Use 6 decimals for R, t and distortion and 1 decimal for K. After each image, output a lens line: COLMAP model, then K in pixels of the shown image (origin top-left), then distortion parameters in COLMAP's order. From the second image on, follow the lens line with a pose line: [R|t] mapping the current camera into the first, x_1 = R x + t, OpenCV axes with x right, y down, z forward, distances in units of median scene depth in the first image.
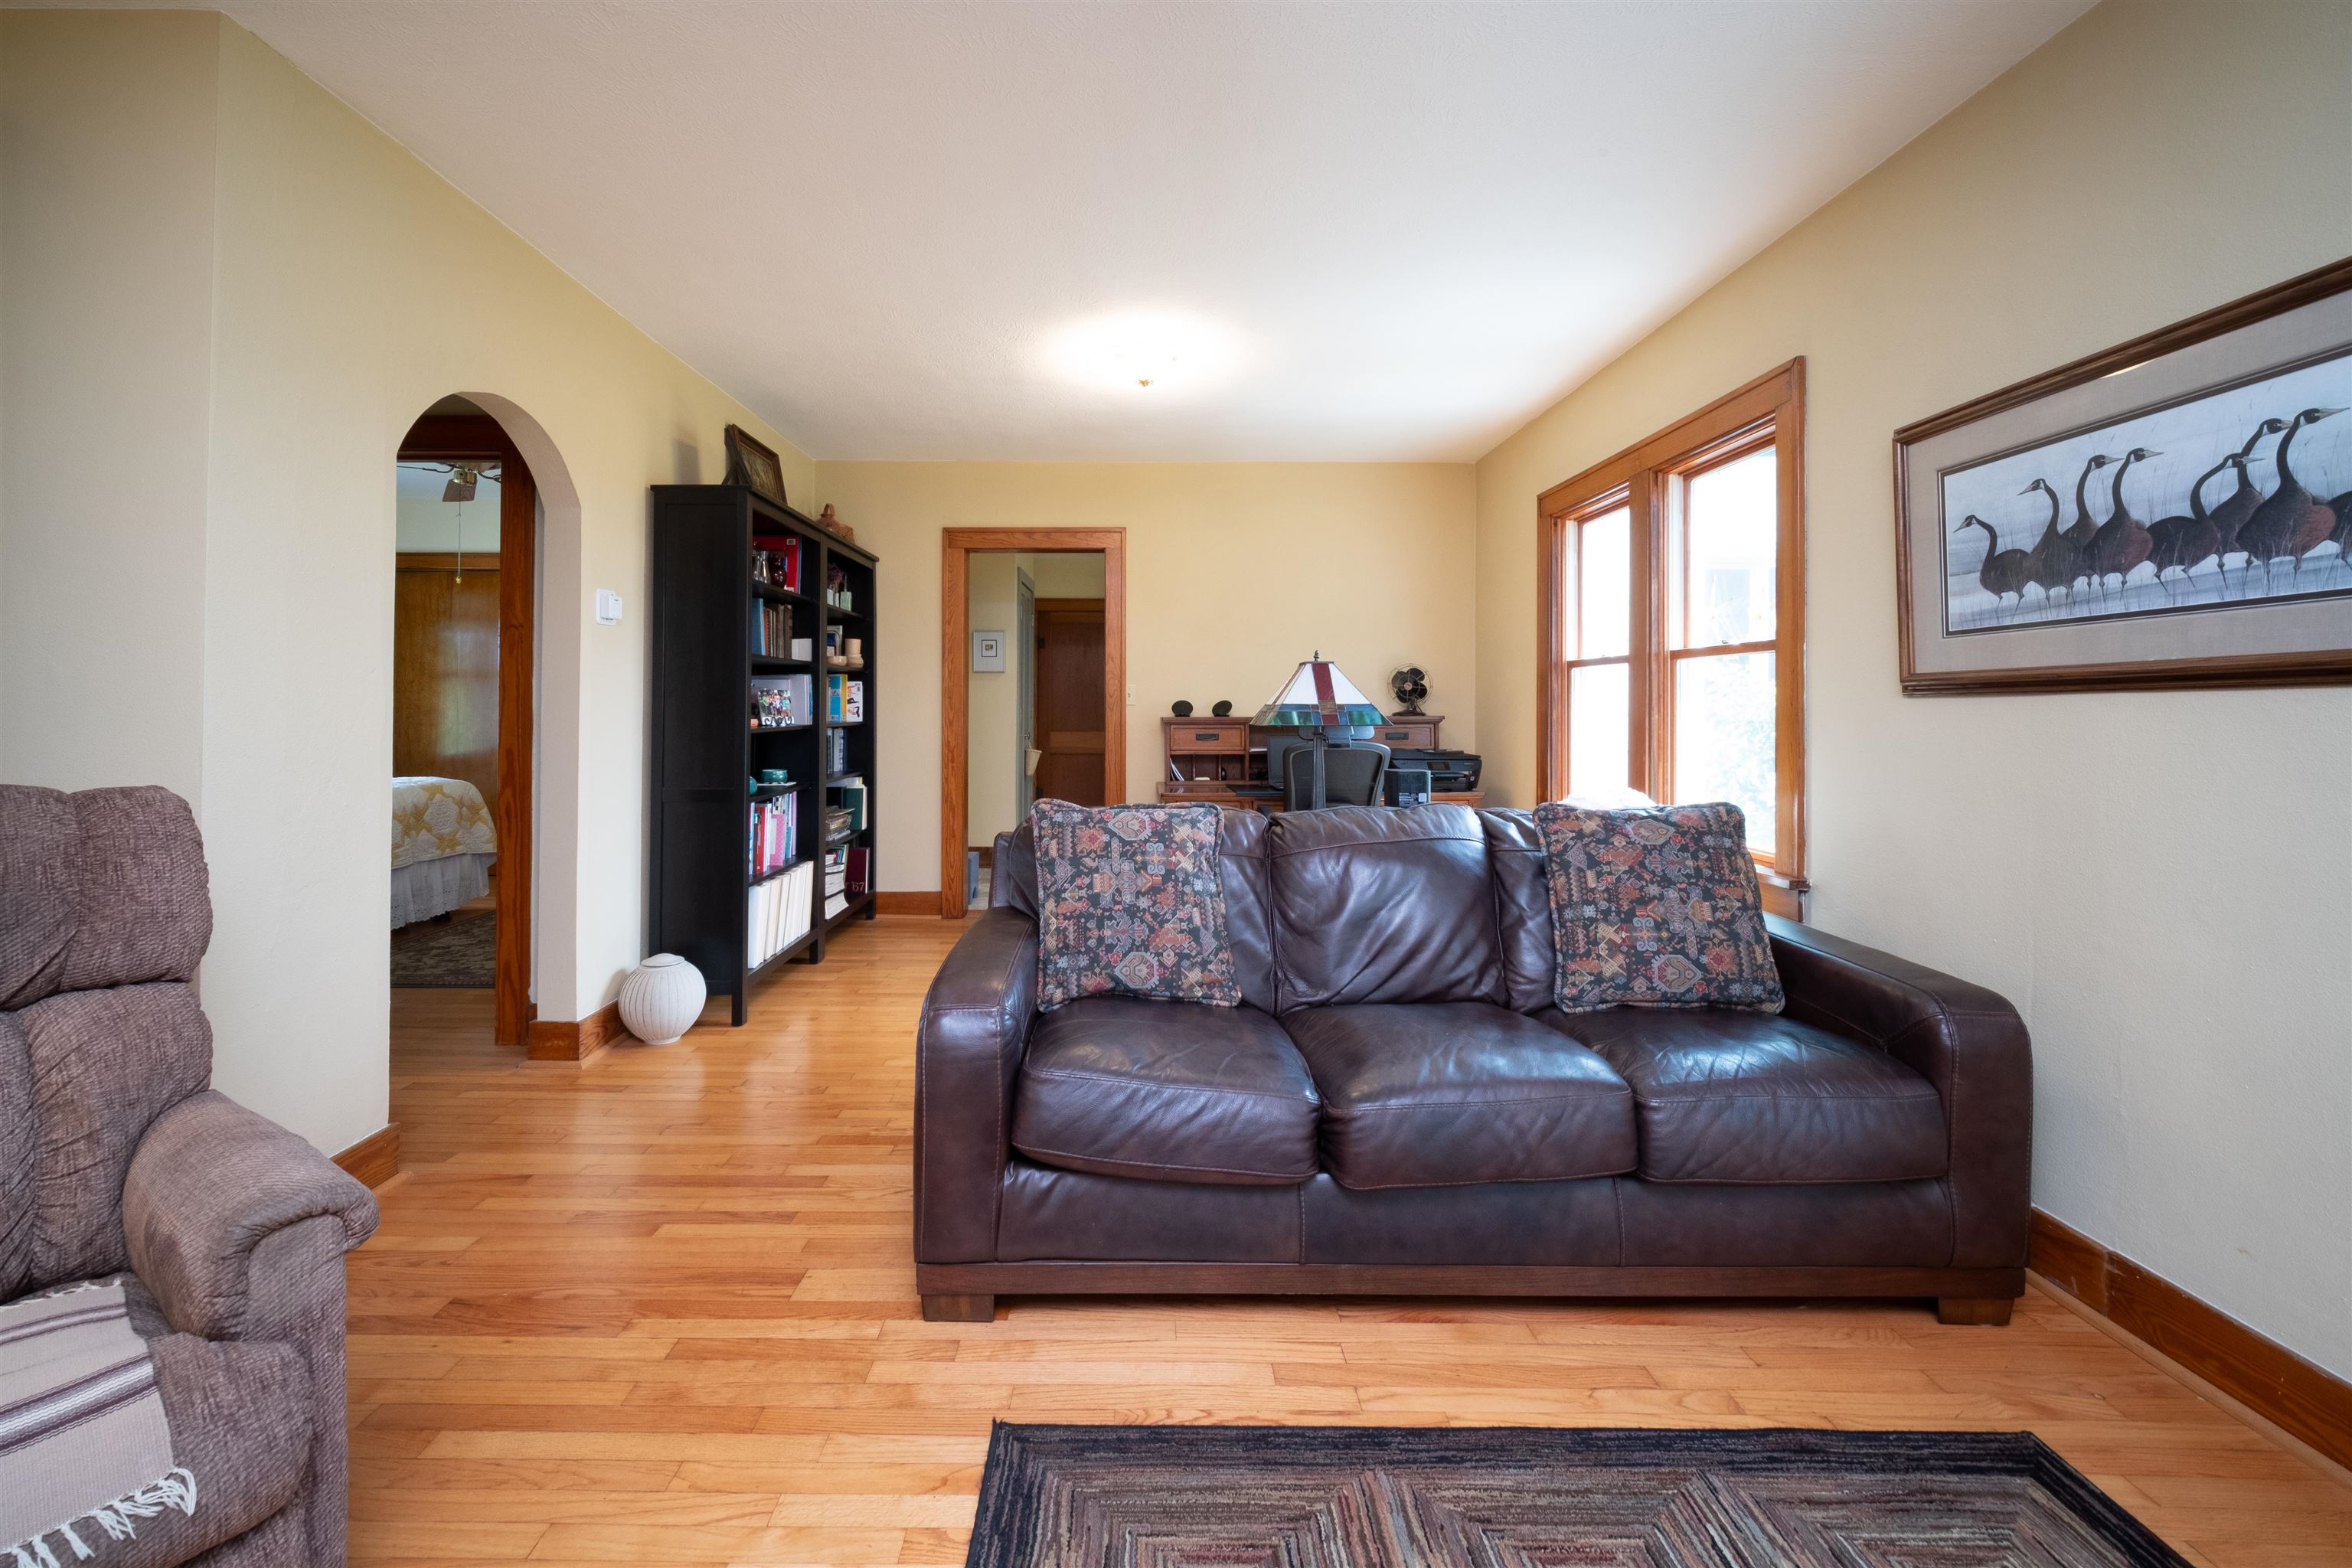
lens RADIAL K [[952.8, 0, 1128.7], [0, 952.8, 696.7], [0, 0, 1]] dist [-0.001762, -0.000071]
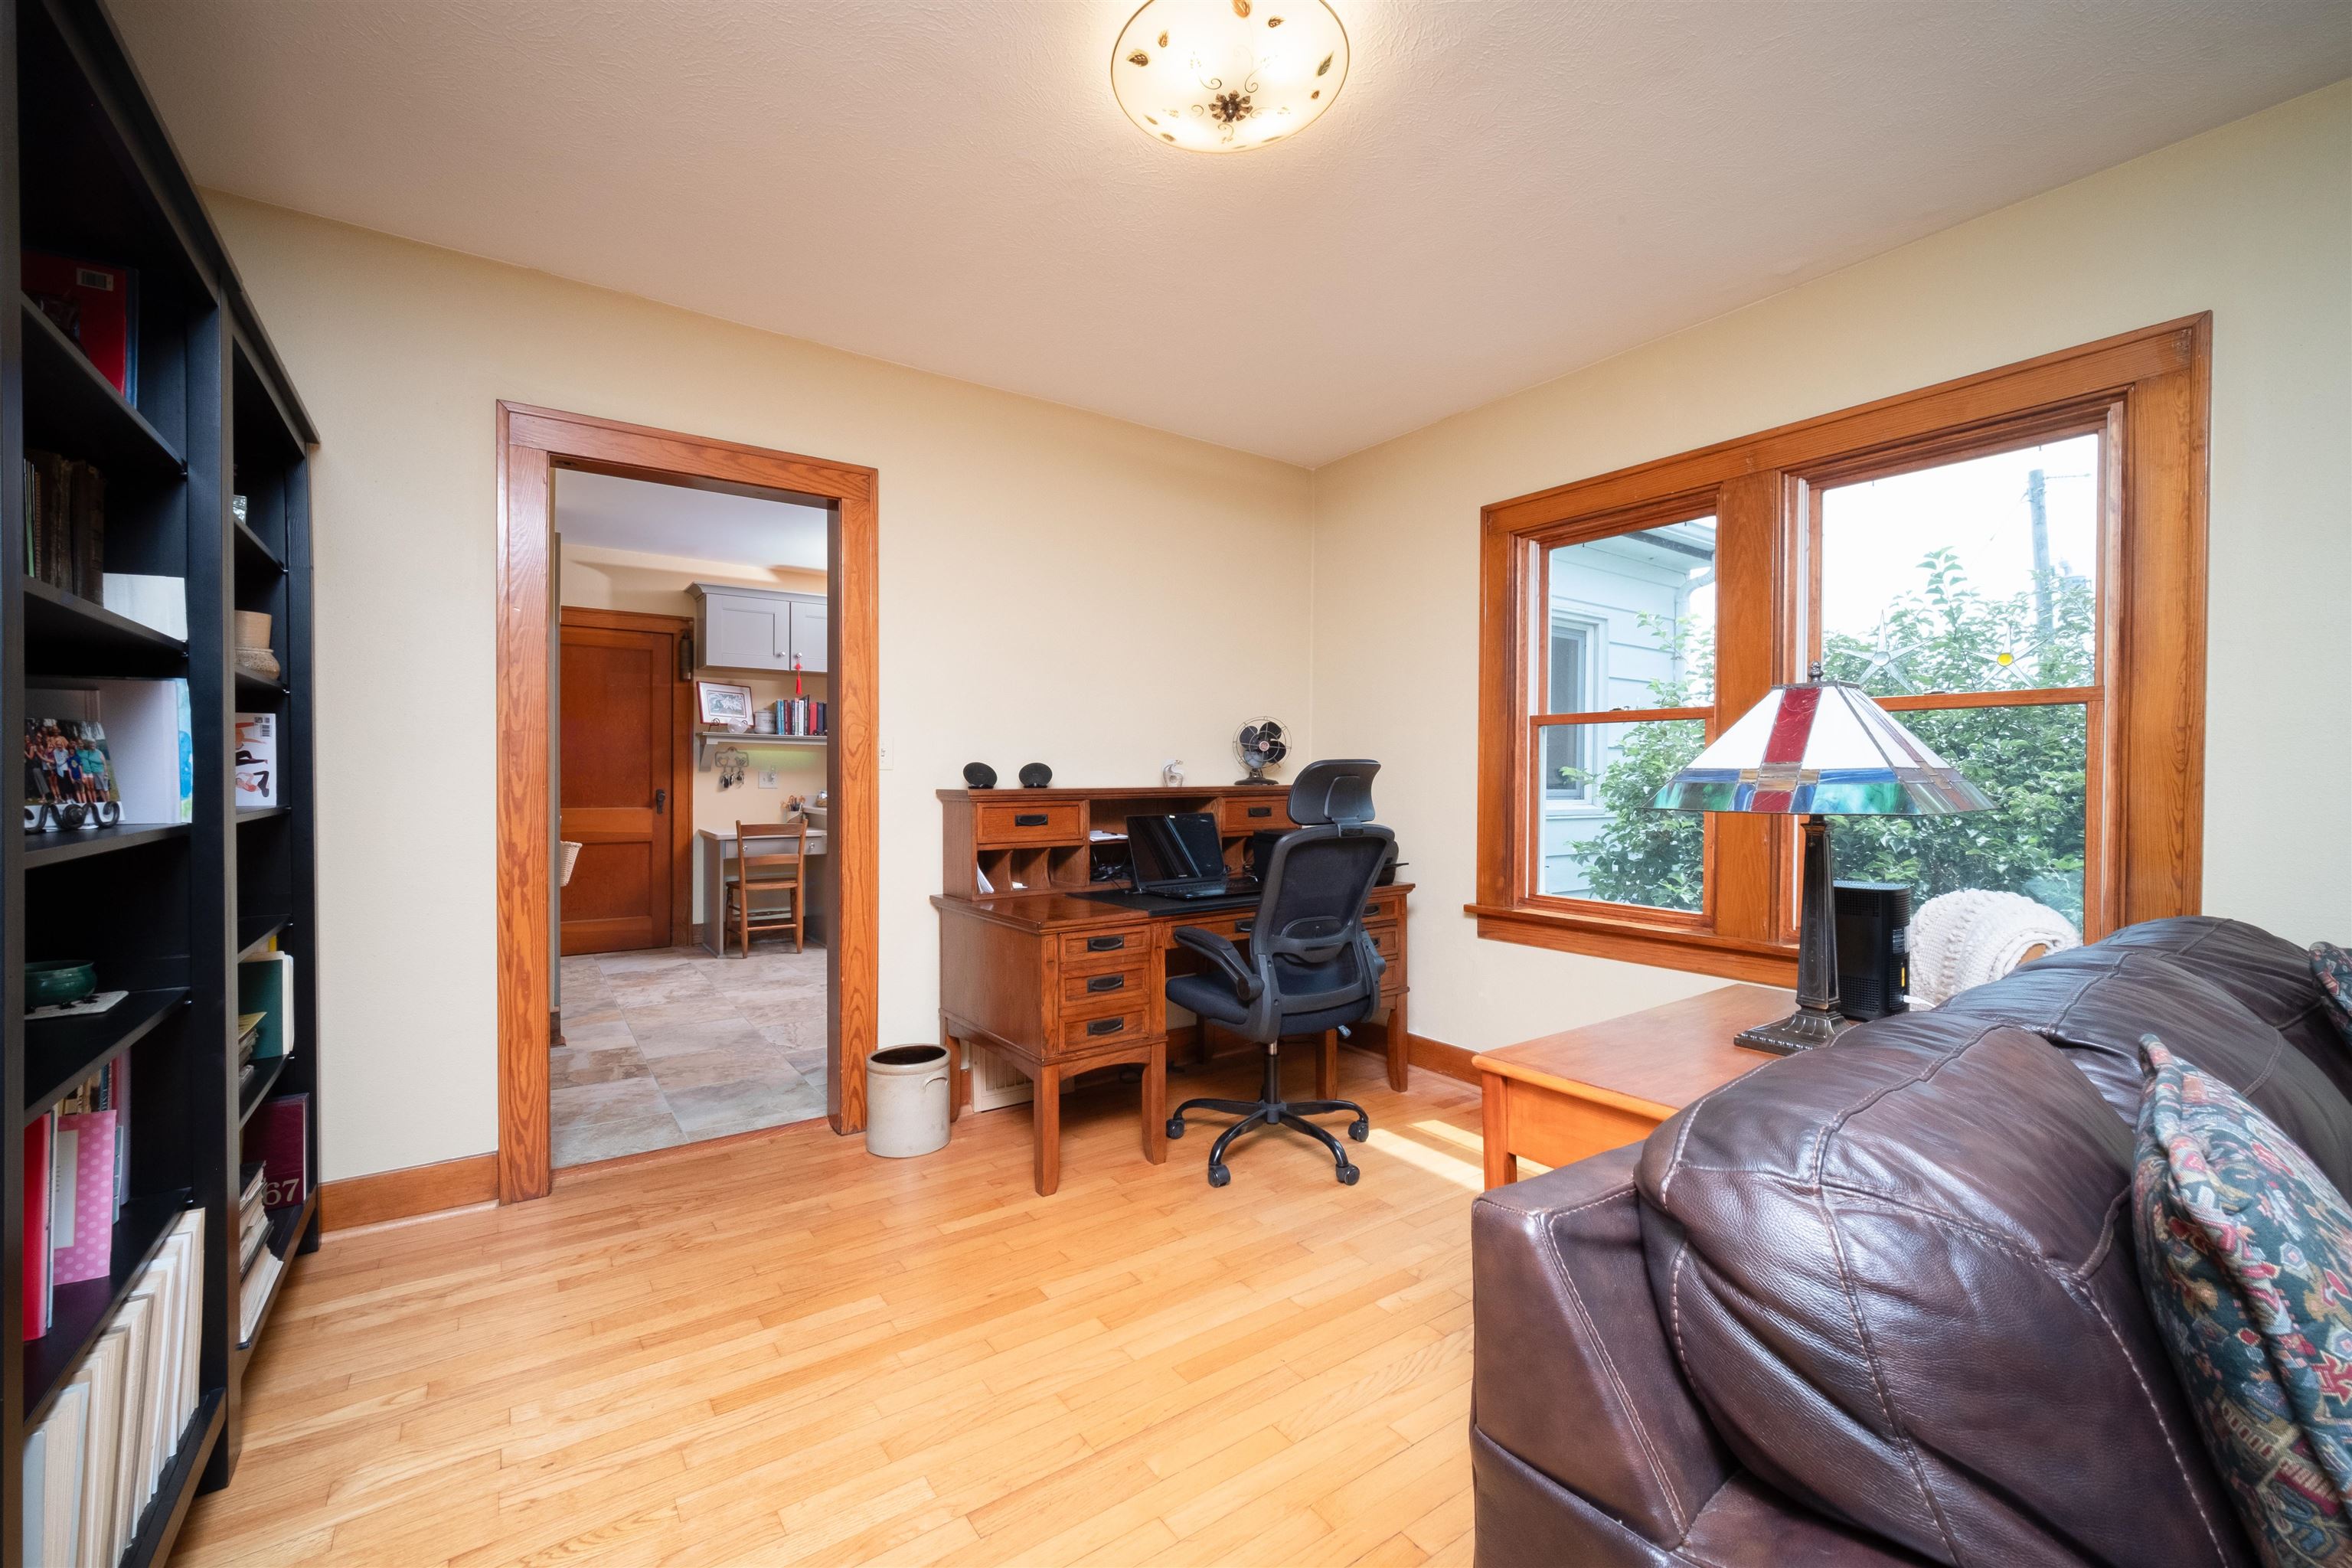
lens RADIAL K [[952.8, 0, 1184.8], [0, 952.8, 781.2], [0, 0, 1]] dist [-0.001762, -0.000071]
pose [[0.813876, -0.005382, 0.581014, -0.197546], [-0.005503, 0.999841, 0.016971, 0.004779], [-0.581013, -0.017009, 0.813717, 0.411867]]
